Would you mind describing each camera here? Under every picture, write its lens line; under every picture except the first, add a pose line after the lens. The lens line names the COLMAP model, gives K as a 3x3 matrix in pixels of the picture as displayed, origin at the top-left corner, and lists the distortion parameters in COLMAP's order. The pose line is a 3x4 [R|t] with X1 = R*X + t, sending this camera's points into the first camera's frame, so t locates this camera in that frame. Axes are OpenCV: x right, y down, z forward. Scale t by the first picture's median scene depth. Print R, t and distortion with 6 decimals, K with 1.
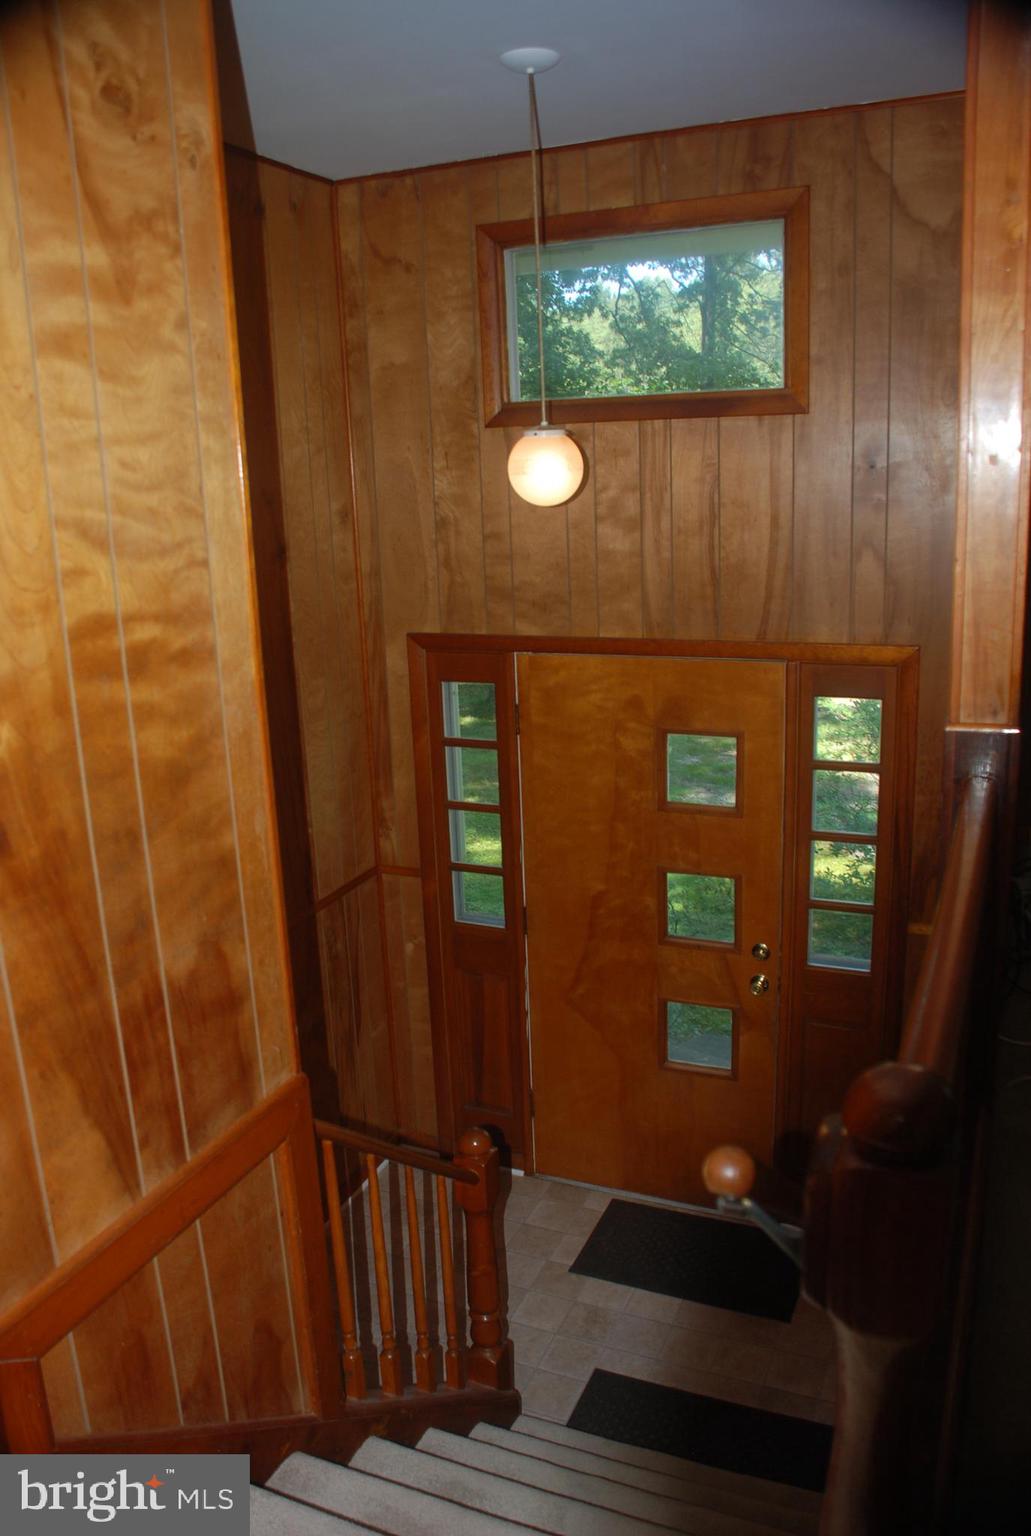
lens RADIAL K [[1201.5, 0, 513.3], [0, 1201.5, 769.9], [0, 0, 1]] dist [-0.140561, 0.091836]
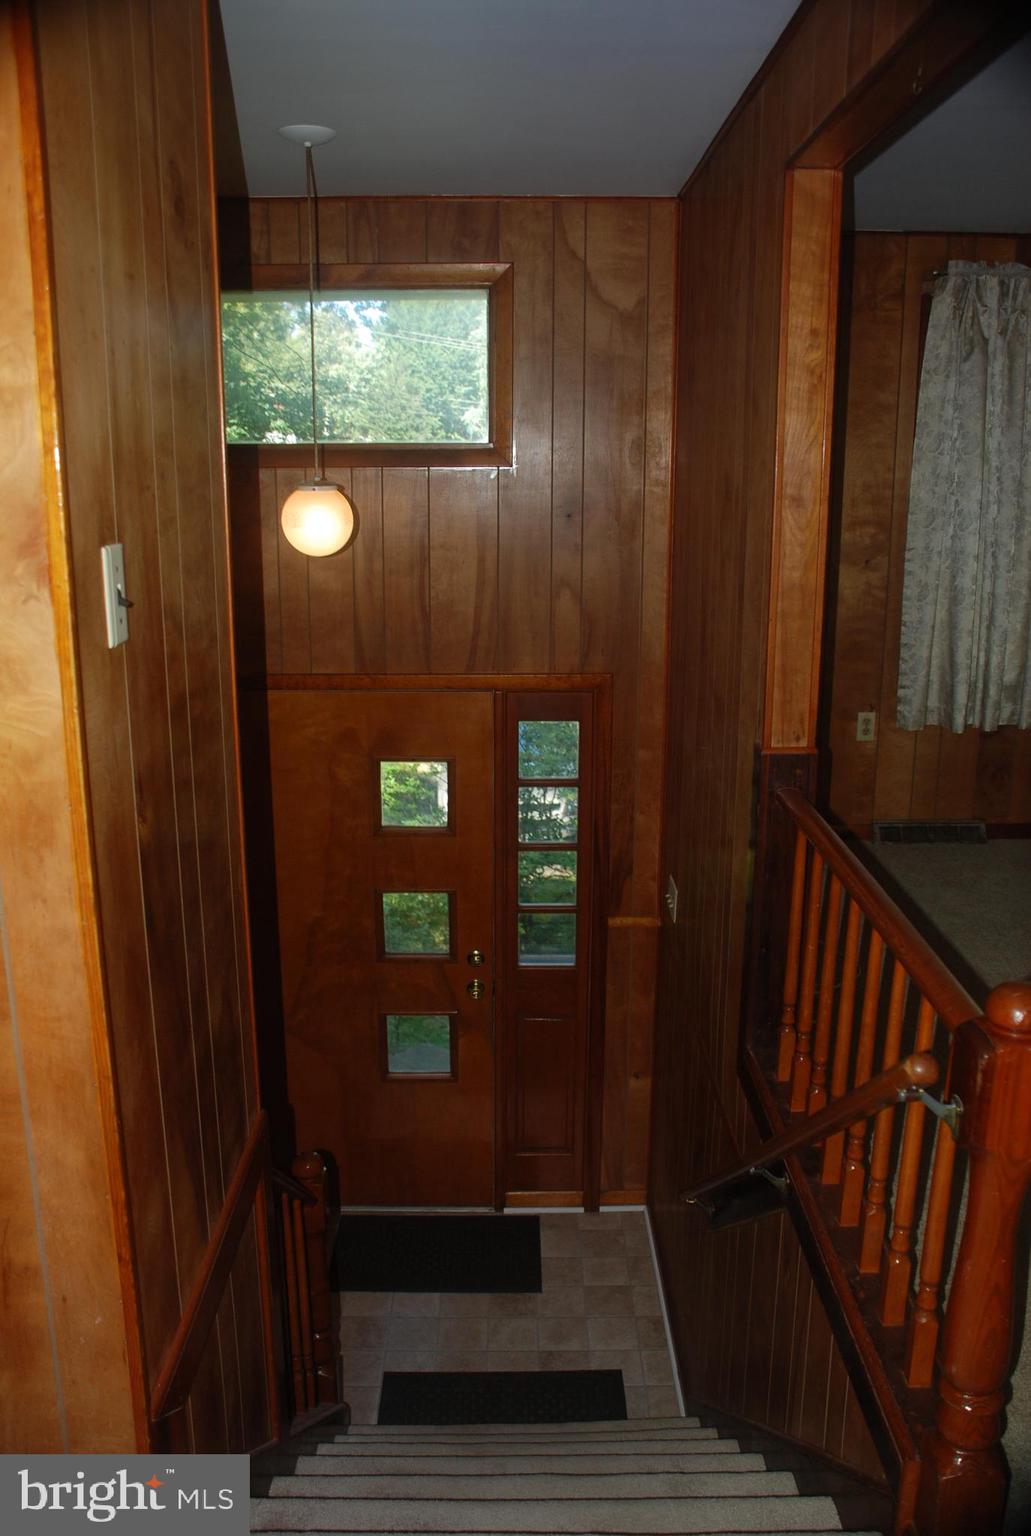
lens RADIAL K [[1244.5, 0, 514.3], [0, 1244.5, 767.7], [0, 0, 1]] dist [-0.105701, 0.024671]
pose [[0.915149, -0.057604, 0.398979, -0.215425], [0.062708, 0.998032, 0.000259, -0.019665], [-0.398209, 0.024782, 0.916960, -0.055719]]
